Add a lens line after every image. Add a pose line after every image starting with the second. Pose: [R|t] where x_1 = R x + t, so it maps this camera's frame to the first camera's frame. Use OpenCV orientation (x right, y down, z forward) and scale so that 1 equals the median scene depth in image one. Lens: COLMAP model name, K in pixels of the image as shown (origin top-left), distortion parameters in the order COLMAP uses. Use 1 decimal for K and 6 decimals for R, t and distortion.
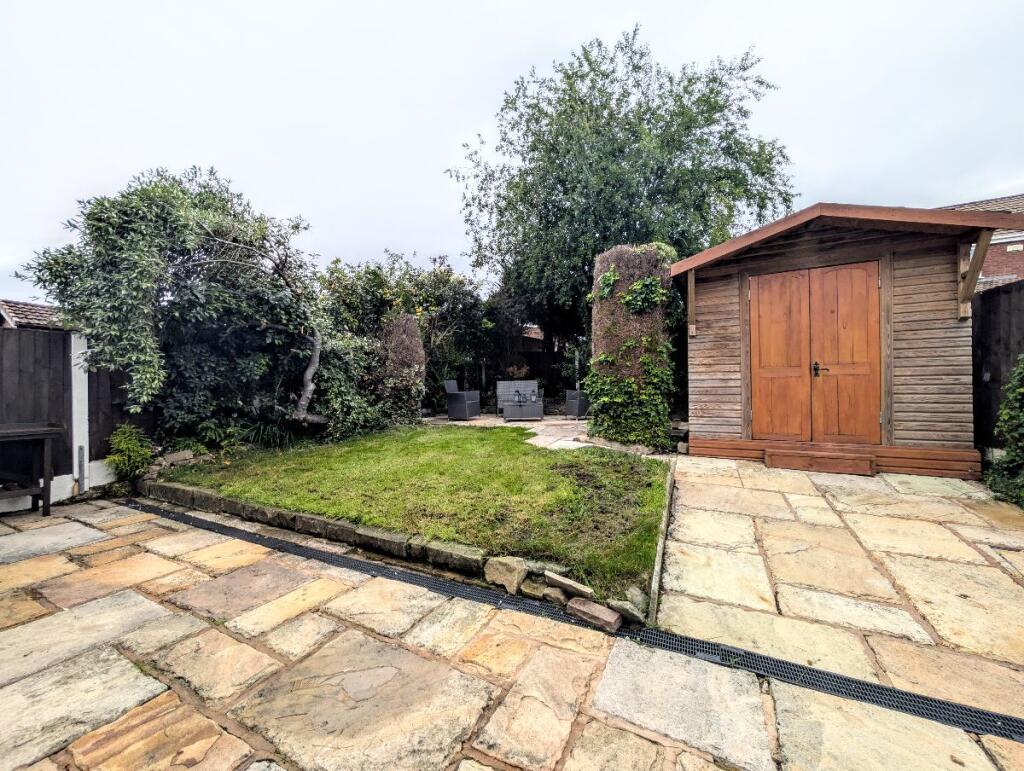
lens RADIAL K [[383.7, 0, 514.1], [0, 383.7, 389.1], [0, 0, 1]] dist [0.002217, -0.000108]
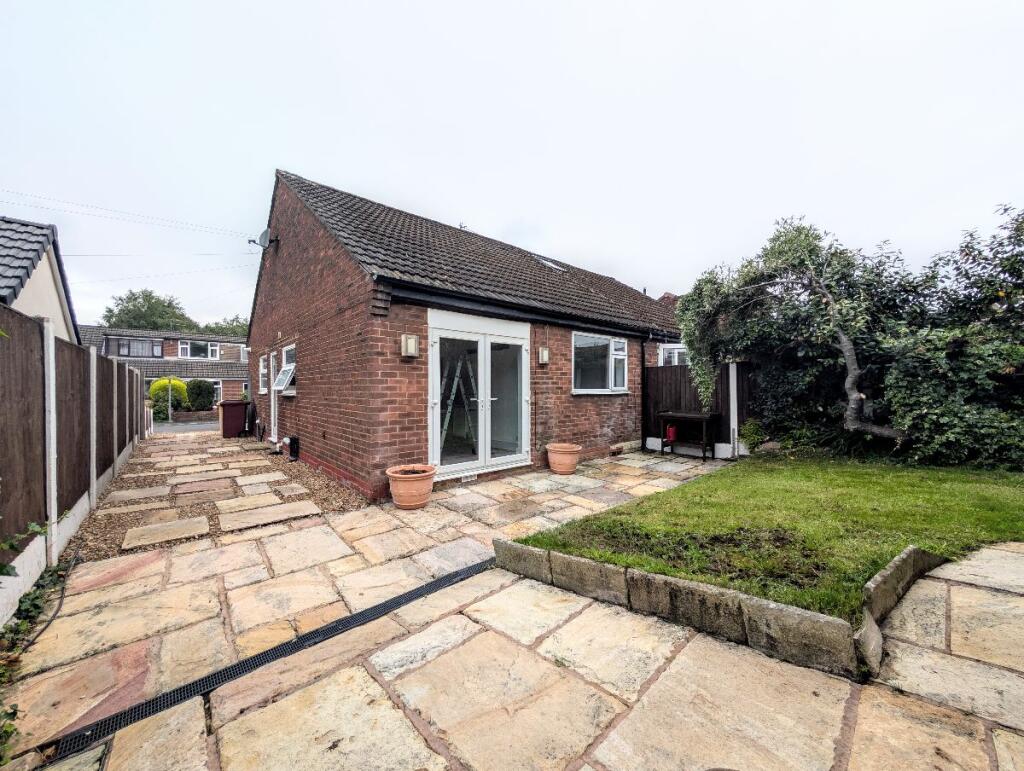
lens RADIAL K [[383.7, 0, 511.3], [0, 383.7, 386.8], [0, 0, 1]] dist [0.002217, -0.000108]
pose [[-0.393738, 0.006089, -0.919203, 1.239509], [0.016250, 0.999868, -0.000337, -0.079494], [0.919079, -0.015070, -0.393785, 1.171428]]
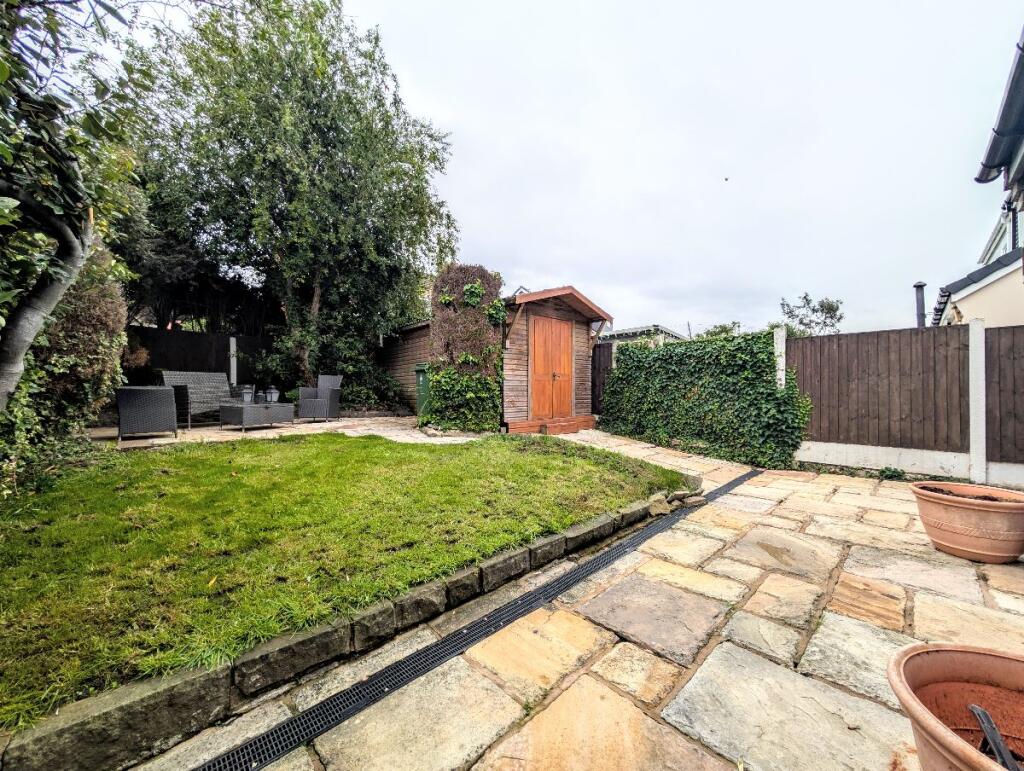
lens RADIAL K [[383.7, 0, 516.5], [0, 383.7, 388.4], [0, 0, 1]] dist [0.002217, -0.000108]
pose [[0.335801, 0.013684, 0.941834, -1.367354], [-0.006242, 0.999905, -0.012302, 0.037675], [-0.941912, -0.001748, 0.335854, 0.856722]]
